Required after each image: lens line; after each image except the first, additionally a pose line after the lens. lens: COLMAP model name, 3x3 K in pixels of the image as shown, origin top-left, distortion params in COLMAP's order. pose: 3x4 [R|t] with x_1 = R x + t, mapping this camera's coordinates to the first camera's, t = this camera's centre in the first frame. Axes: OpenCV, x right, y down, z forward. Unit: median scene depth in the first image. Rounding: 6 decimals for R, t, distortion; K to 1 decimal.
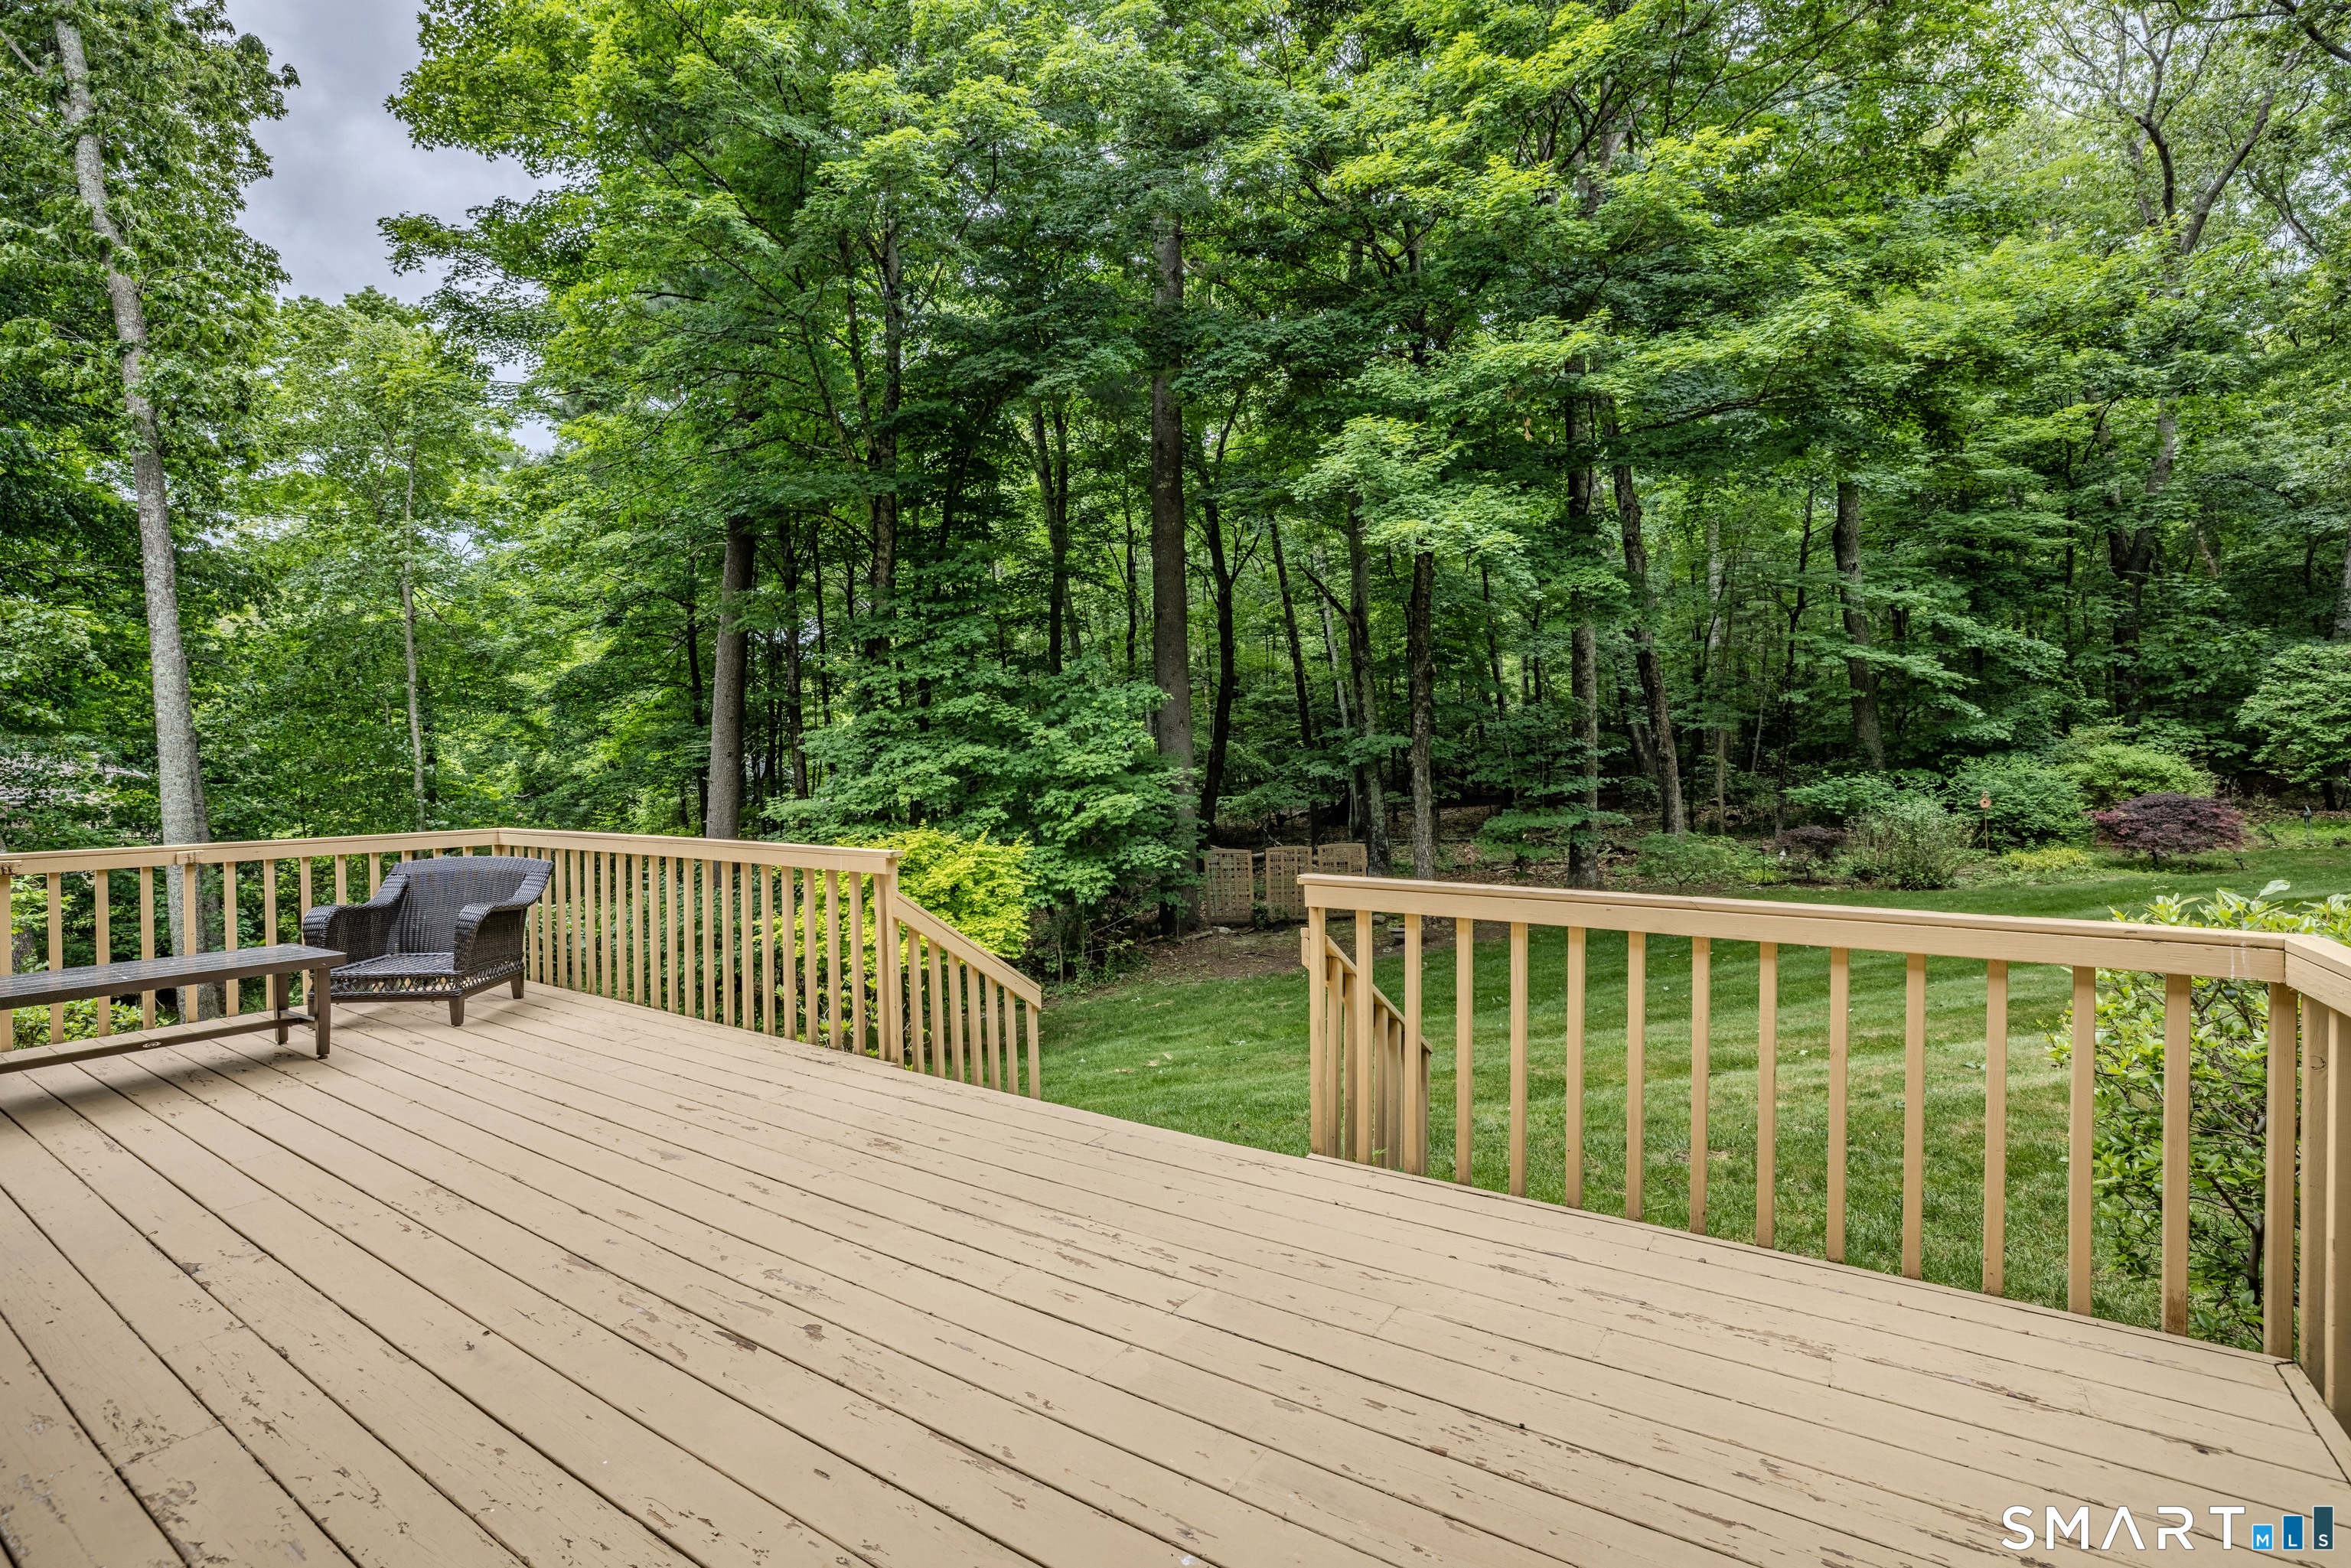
lens RADIAL K [[1041.6, 0, 1160.4], [0, 1041.6, 773.4], [0, 0, 1]] dist [-0.014111, 0.000248]
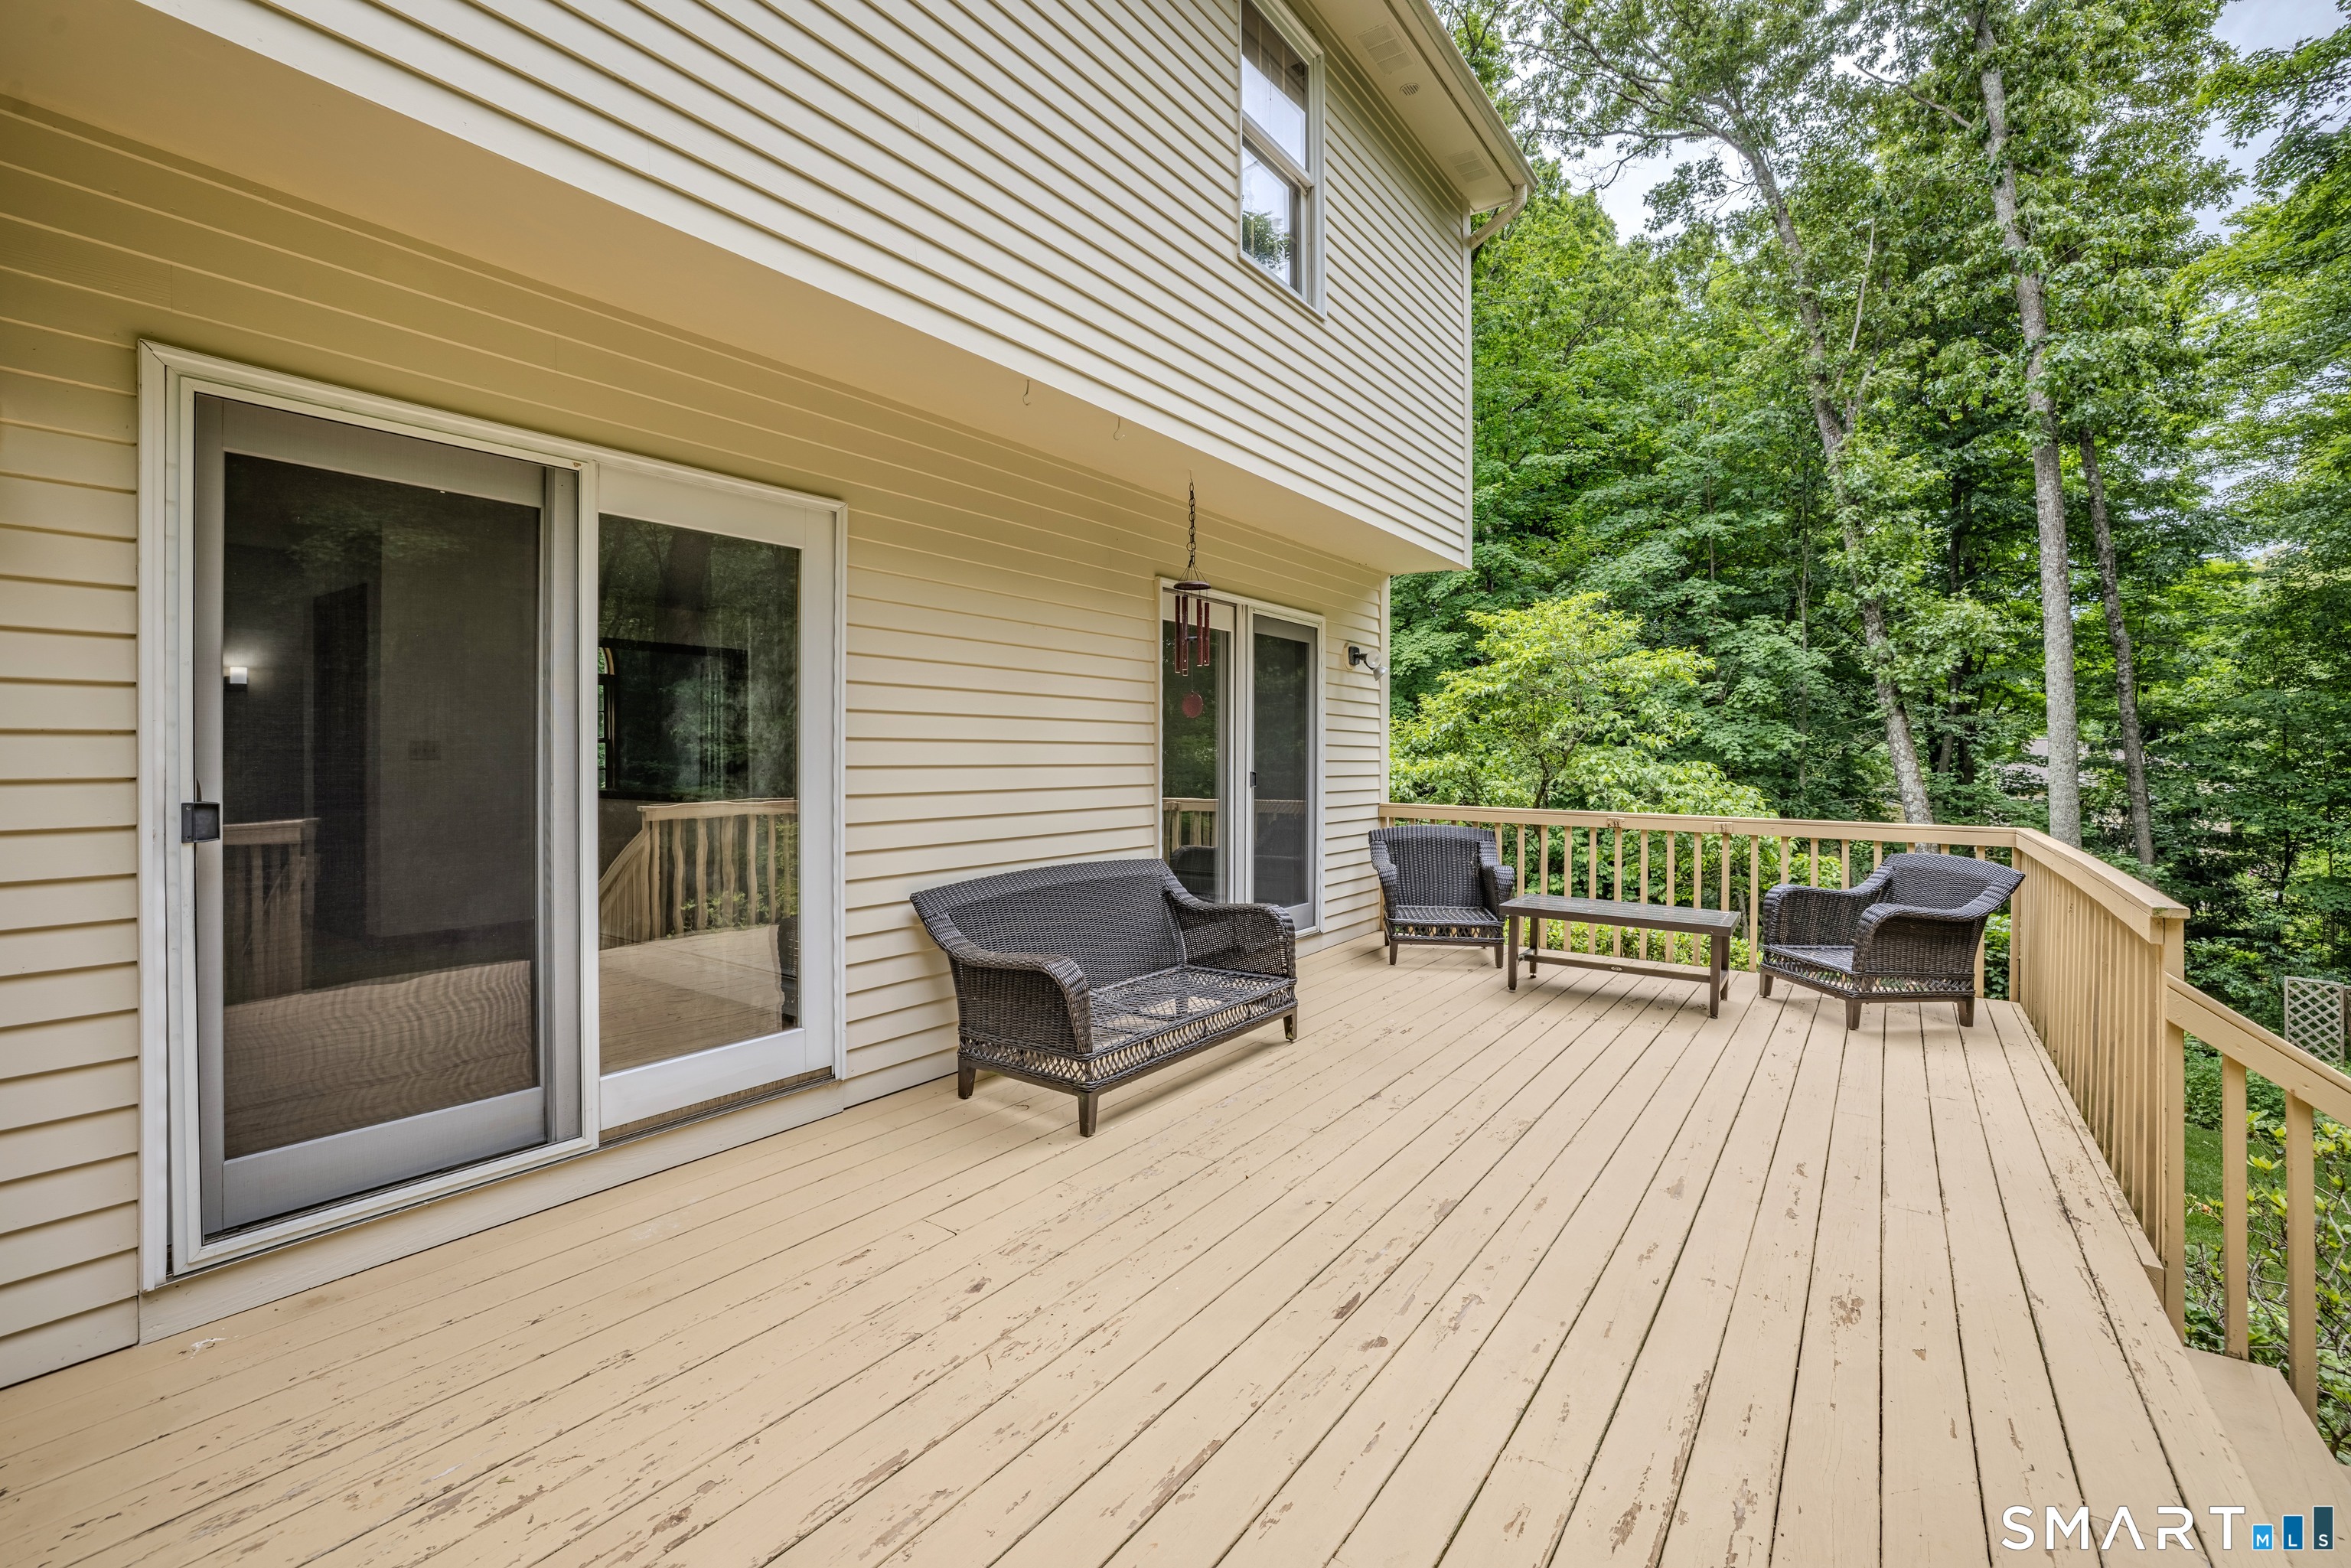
lens RADIAL K [[1041.6, 0, 1161.3], [0, 1041.6, 767.7], [0, 0, 1]] dist [-0.014111, 0.000248]
pose [[-0.011103, 0.023580, -0.999660, 0.499277], [-0.009957, 0.999670, 0.023691, -0.029262], [0.999889, 0.010217, -0.010865, 0.609239]]
